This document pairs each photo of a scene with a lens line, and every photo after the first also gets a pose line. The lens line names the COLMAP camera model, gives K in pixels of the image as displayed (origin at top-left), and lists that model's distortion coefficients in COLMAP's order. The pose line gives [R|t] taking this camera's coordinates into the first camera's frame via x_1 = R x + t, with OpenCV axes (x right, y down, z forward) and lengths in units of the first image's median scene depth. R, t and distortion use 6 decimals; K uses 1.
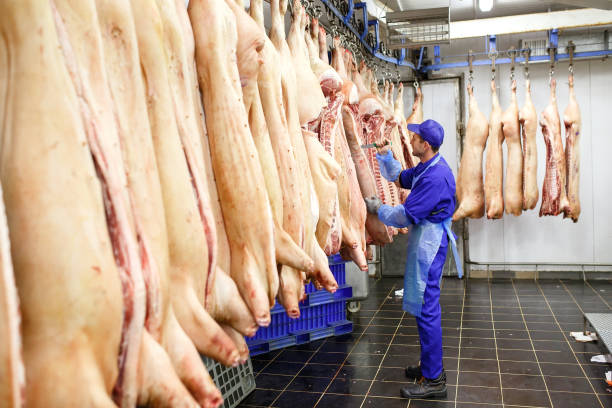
lens RADIAL K [[589.7, 0, 306.0], [0, 589.7, 204.0], [0, 0, 1]] dist [-0.024466, -0.005054]
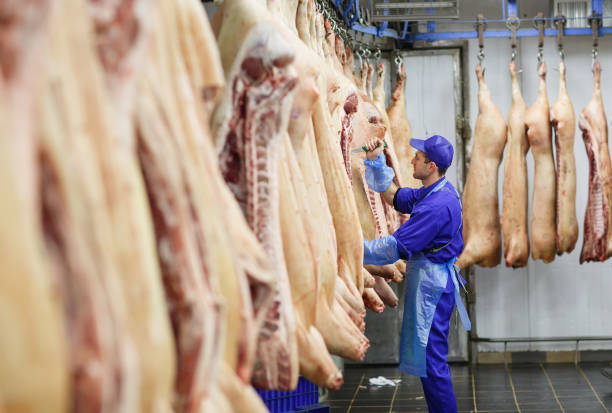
lens RADIAL K [[1542.6, 0, 306.0], [0, 1542.6, 206.5], [0, 0, 1]] dist [-0.055809, -0.741766]
pose [[0.982588, 0.008531, 0.185602, -0.242316], [-0.000700, 0.999108, -0.042215, 0.031047], [-0.185797, 0.041350, 0.981718, -0.685557]]
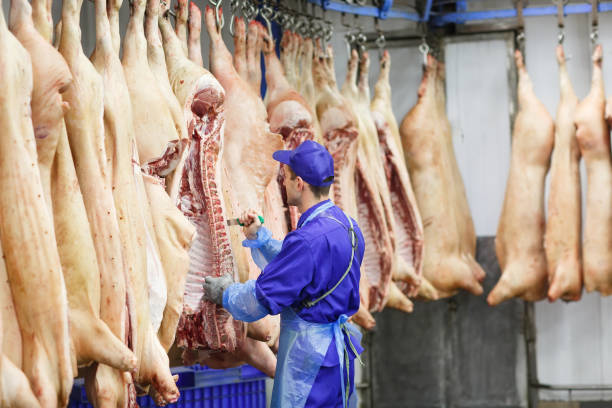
lens RADIAL K [[1479.8, 0, 306.1], [0, 1479.8, 229.3], [0, 0, 1]] dist [-0.085813, -0.161578]
pose [[0.999996, -0.001982, -0.002128, 0.088743], [0.001933, 0.999737, -0.022832, -0.010303], [0.002172, 0.022828, 0.999737, -0.350704]]
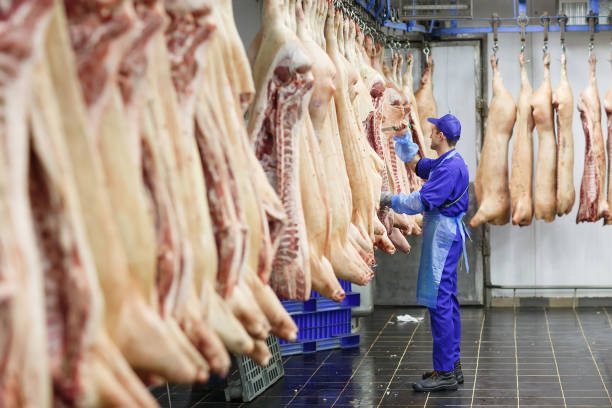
lens RADIAL K [[1479.8, 0, 306.1], [0, 1479.8, 229.3], [0, 0, 1]] dist [-0.085813, -0.161578]
pose [[0.989822, 0.015314, 0.141487, -0.255517], [-0.014923, 0.999881, -0.003819, 0.043144], [-0.141529, 0.001668, 0.989933, -0.954656]]
